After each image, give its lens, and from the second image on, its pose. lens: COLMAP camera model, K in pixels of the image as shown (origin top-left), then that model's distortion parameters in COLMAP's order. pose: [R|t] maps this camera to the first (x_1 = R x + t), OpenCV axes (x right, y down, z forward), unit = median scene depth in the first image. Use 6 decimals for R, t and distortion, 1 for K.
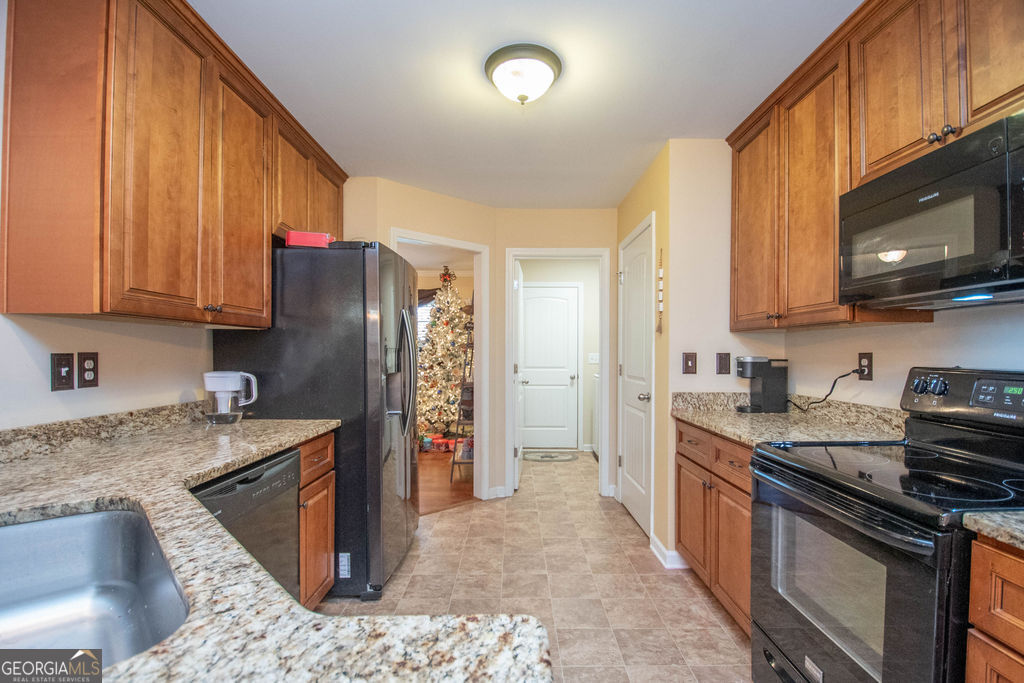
lens RADIAL K [[456.9, 0, 515.7], [0, 456.9, 354.9], [0, 0, 1]] dist [0.016410, -0.026780]
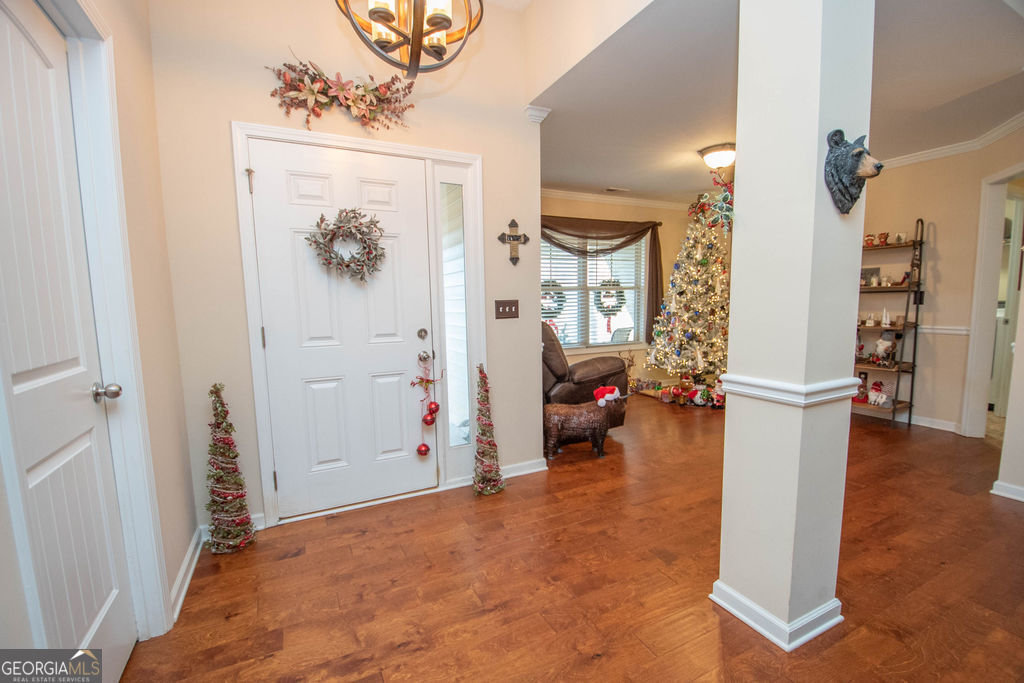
lens RADIAL K [[446.6, 0, 510.7], [0, 446.6, 355.4], [0, 0, 1]] dist [0.001410, -0.016349]
pose [[0.897897, -0.073951, 0.433950, -2.527132], [0.025829, 0.992940, 0.115769, -0.002298], [-0.439447, -0.092740, 0.893468, 1.089107]]
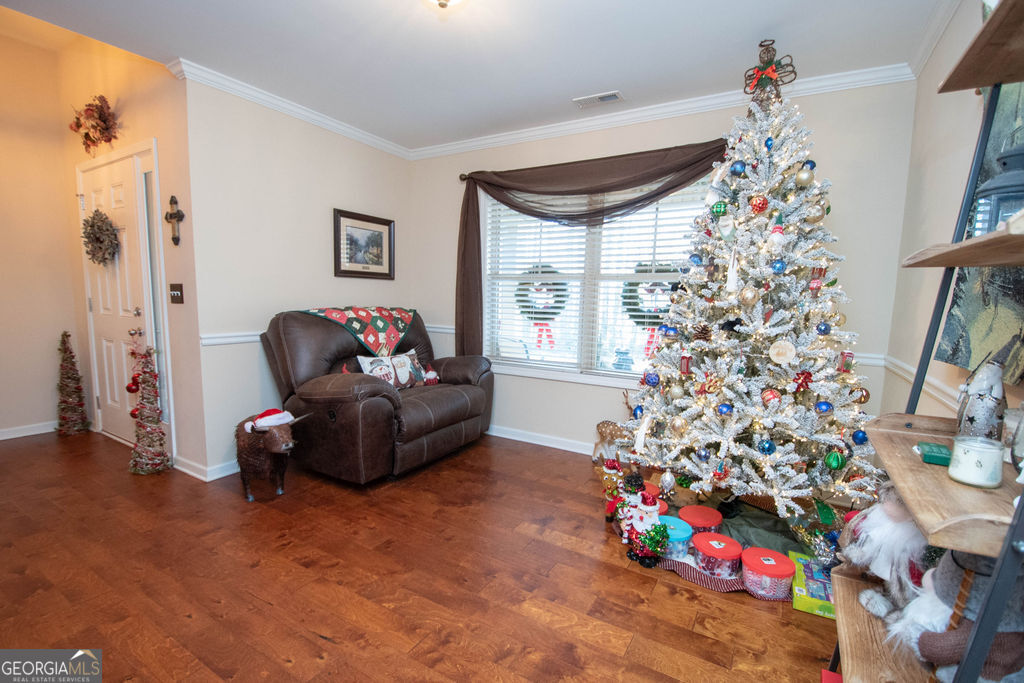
lens RADIAL K [[456.9, 0, 515.7], [0, 456.9, 354.9], [0, 0, 1]] dist [0.016410, -0.026780]
pose [[0.857205, 0.081963, -0.508410, -0.350981], [-0.023681, 0.992482, 0.120076, 0.010113], [0.514430, -0.090891, 0.852702, 1.705690]]
